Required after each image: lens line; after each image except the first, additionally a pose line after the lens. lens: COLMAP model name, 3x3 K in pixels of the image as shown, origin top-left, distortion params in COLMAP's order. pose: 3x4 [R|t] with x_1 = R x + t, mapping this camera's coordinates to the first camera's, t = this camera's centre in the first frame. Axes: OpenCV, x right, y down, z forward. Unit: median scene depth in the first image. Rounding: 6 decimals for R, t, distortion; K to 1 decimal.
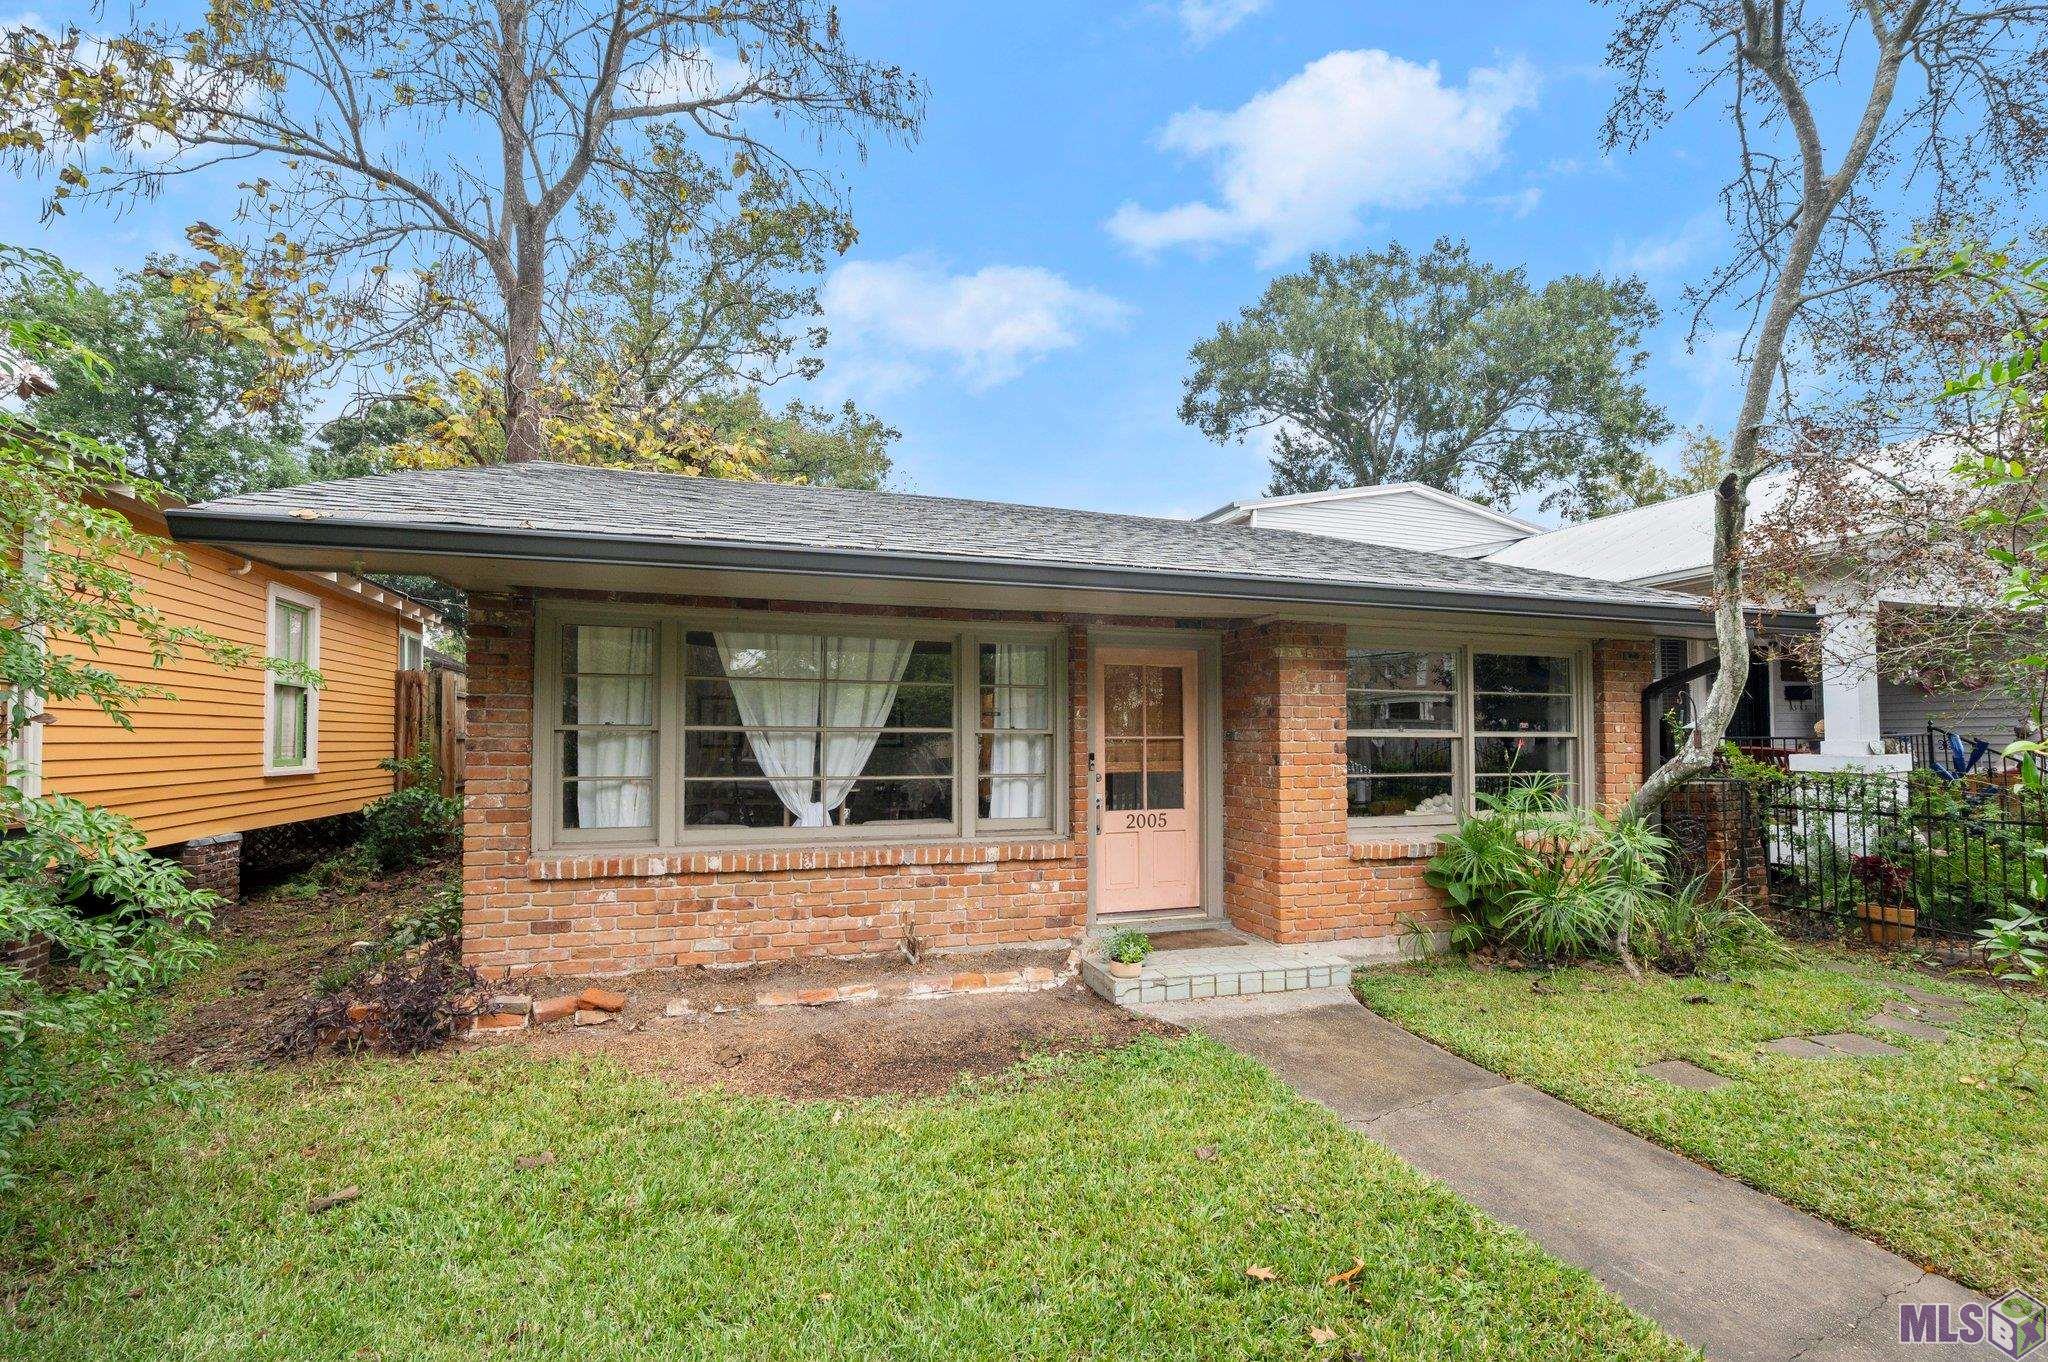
lens RADIAL K [[898.1, 0, 1025.7], [0, 898.1, 697.0], [0, 0, 1]] dist [0.000893, 0.000009]
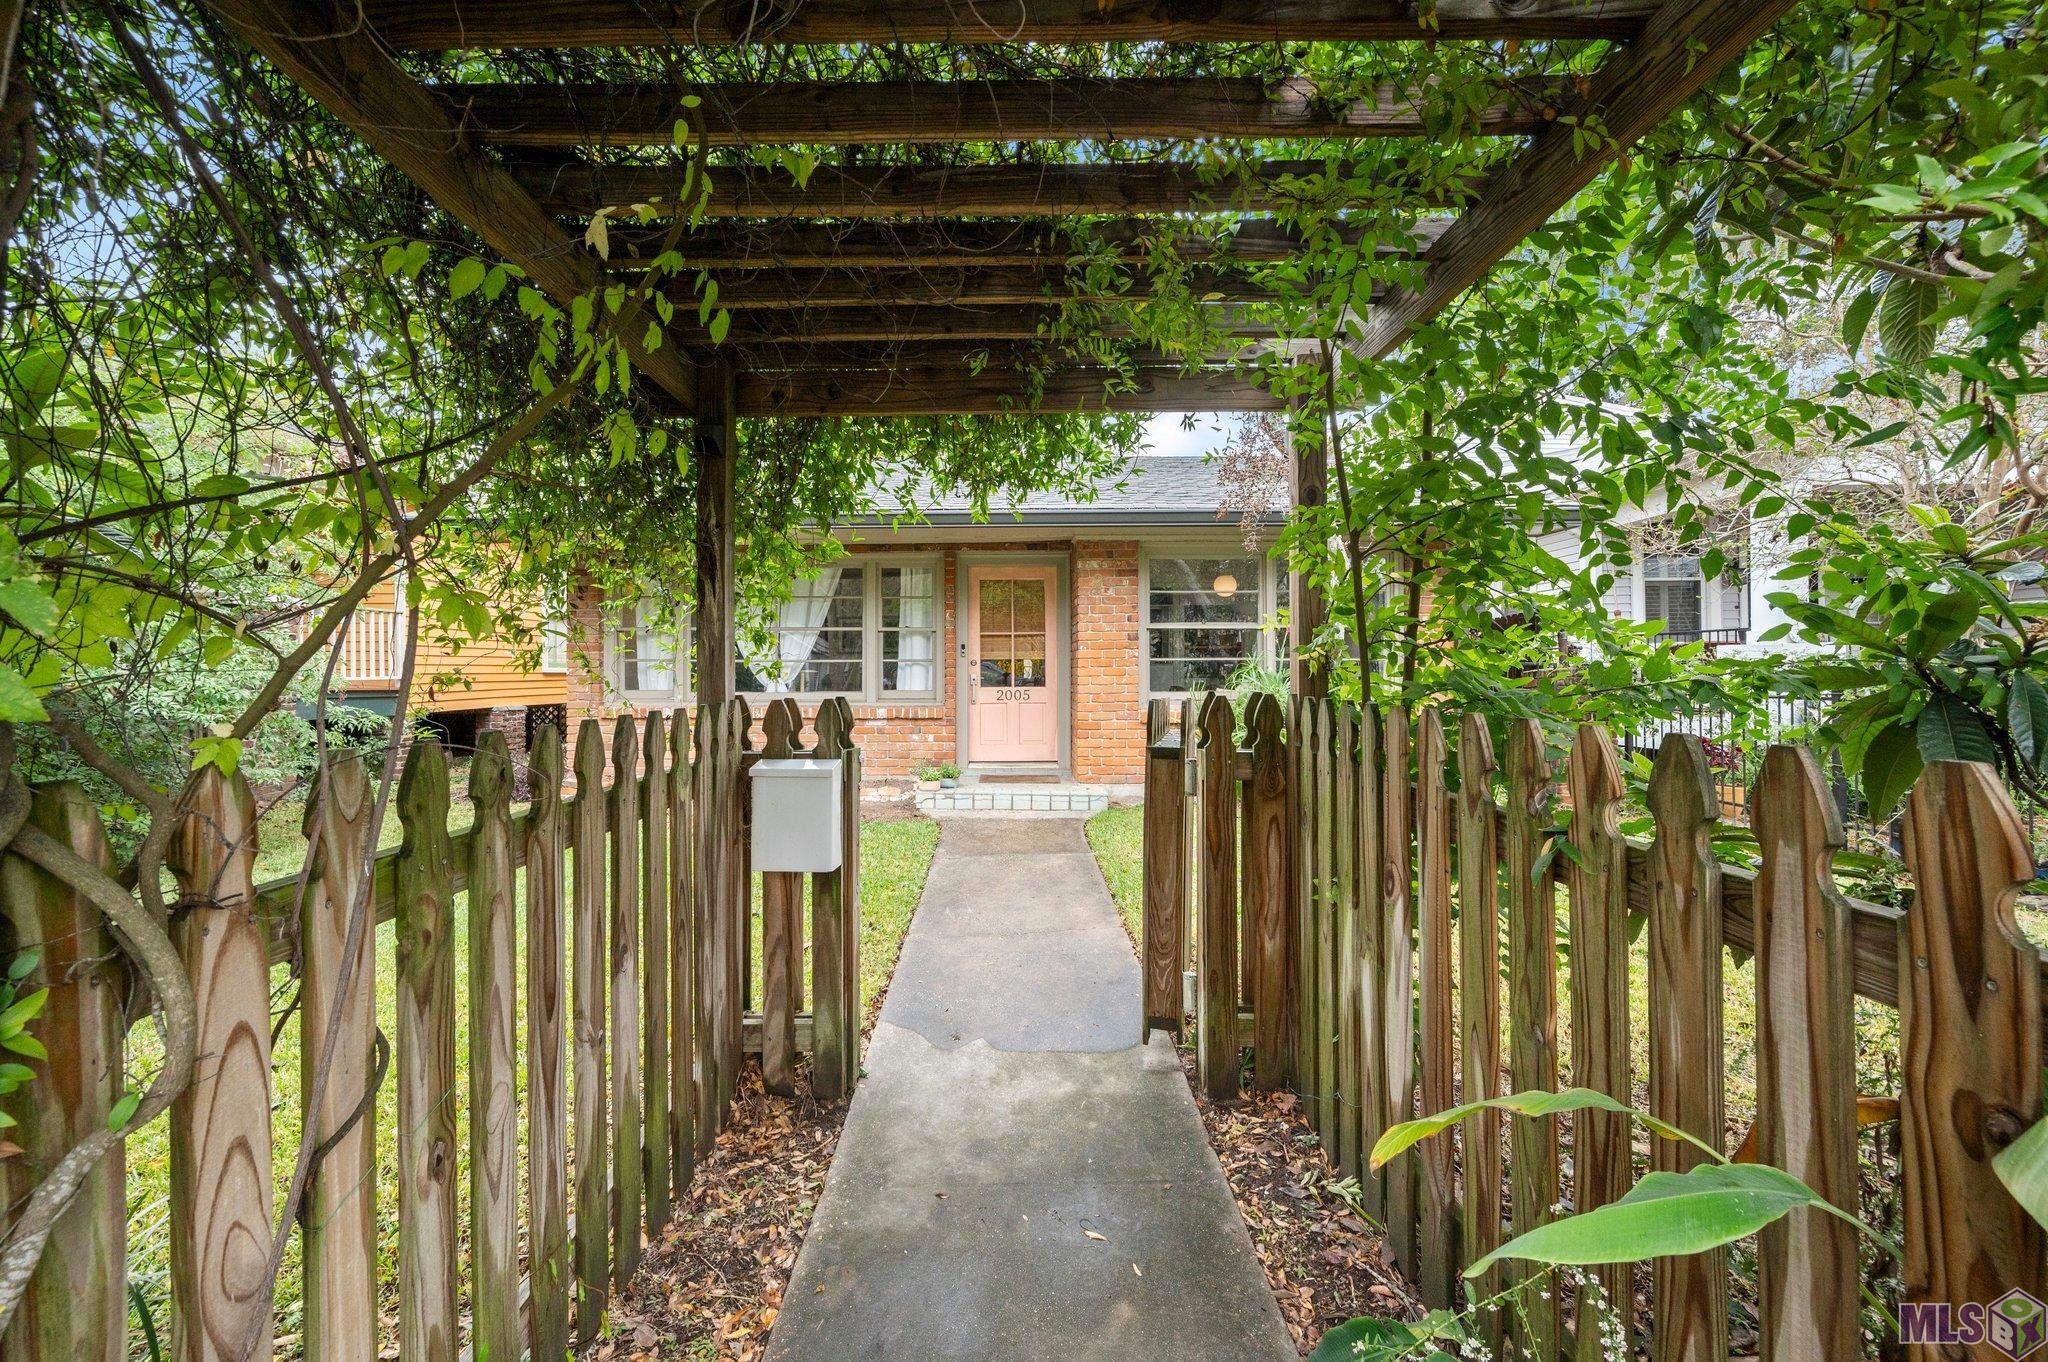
lens RADIAL K [[841.7, 0, 1029.3], [0, 841.7, 662.1], [0, 0, 1]] dist [-0.000372, -0.000005]
pose [[0.948562, -0.009634, -0.316445, 0.580799], [0.019283, 0.999439, 0.027373, 0.056655], [0.316004, -0.032067, 0.948216, -0.196619]]
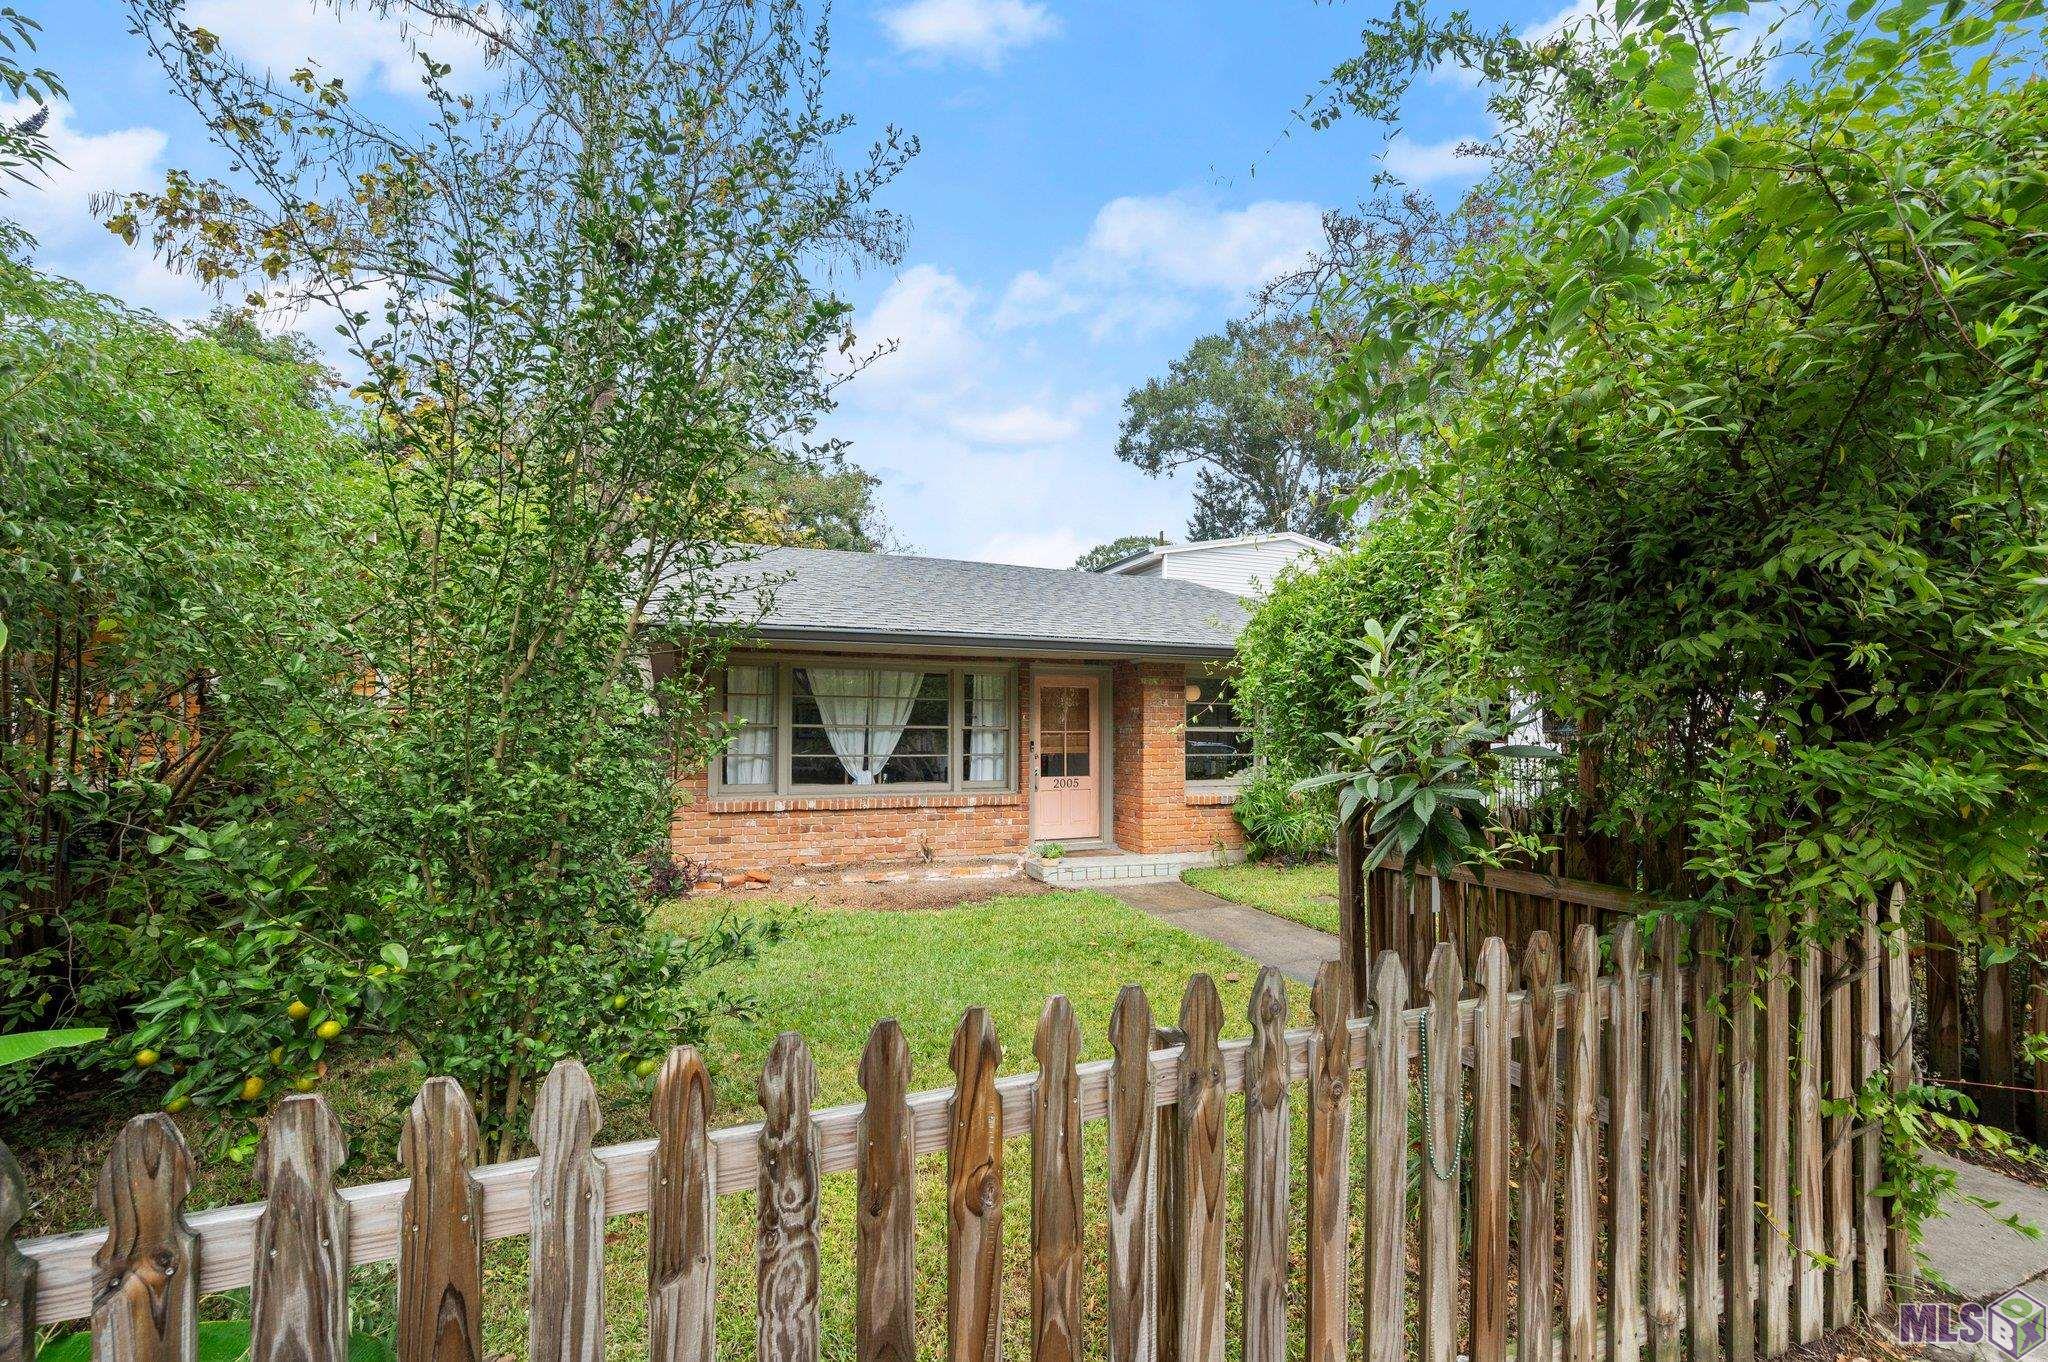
lens RADIAL K [[841.7, 0, 1019.2], [0, 841.7, 690.8], [0, 0, 1]] dist [-0.000372, -0.000005]
pose [[0.998879, 0.003751, 0.047193, -0.022965], [-0.003489, 0.999978, -0.005628, -0.020923], [-0.047213, 0.005457, 0.998870, -0.532958]]
